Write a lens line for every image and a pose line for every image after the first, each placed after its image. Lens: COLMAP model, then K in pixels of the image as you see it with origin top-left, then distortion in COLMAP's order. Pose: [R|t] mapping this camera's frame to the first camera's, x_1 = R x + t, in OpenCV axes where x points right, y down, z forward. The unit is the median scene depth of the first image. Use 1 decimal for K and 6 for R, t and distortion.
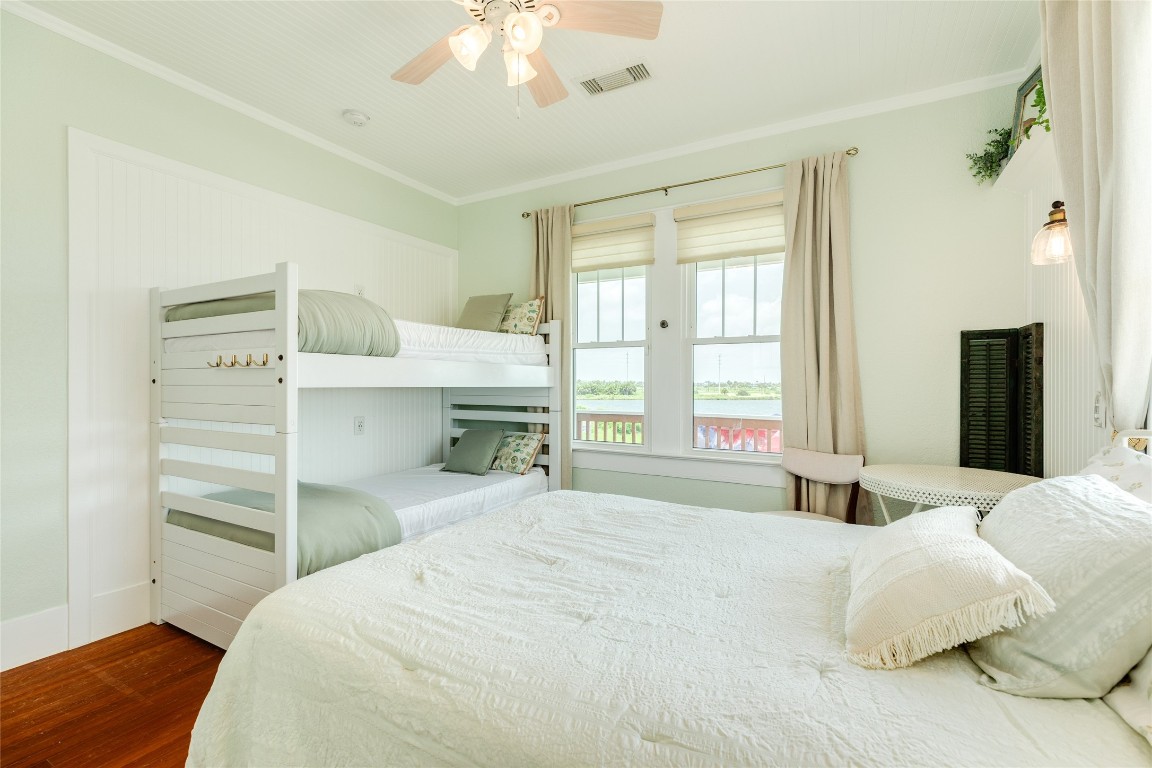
lens RADIAL K [[512.0, 0, 576.0], [0, 512.0, 384.0], [0, 0, 1]] dist [-0.000278, -0.000003]
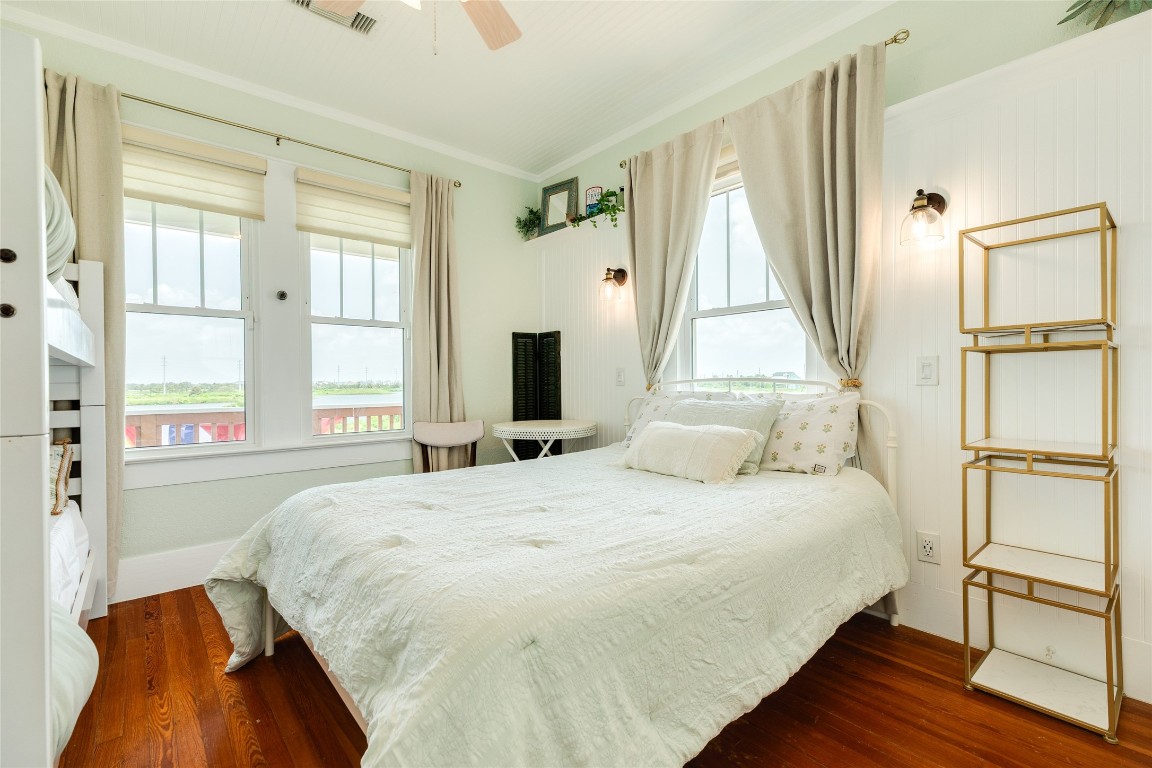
lens RADIAL K [[512.2, 0, 576.0], [0, 512.2, 384.0], [0, 0, 1]] dist [0.001803, -0.000187]
pose [[0.336727, -0.012411, 0.941521, -0.503535], [0.012141, 0.999887, 0.008839, 0.031908], [-0.941524, 0.008455, 0.336840, 0.262948]]
